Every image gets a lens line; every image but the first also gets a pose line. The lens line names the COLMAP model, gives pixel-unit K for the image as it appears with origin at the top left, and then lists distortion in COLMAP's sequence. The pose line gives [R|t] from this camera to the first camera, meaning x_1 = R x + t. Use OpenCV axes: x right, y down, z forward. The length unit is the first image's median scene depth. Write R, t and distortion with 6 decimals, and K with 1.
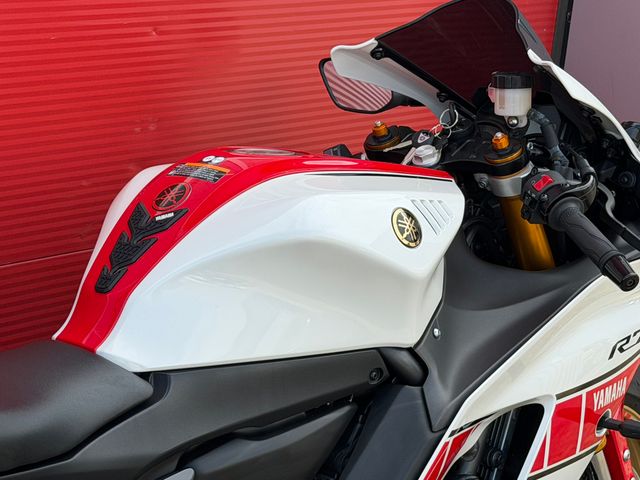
lens RADIAL K [[1530.0, 0, 319.3], [0, 1530.0, 248.9], [0, 0, 1]] dist [0.110400, 0.629691]
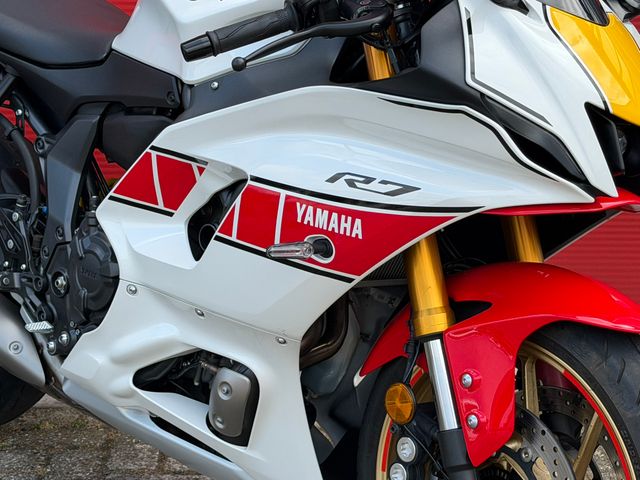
lens RADIAL K [[1530.0, 0, 319.3], [0, 1530.0, 248.9], [0, 0, 1]] dist [0.110400, 0.629691]
pose [[-0.018723, 0.174929, -0.984403, 1.187753], [-0.337180, 0.925793, 0.170927, -0.055098], [0.941254, 0.335121, 0.041649, 0.994240]]
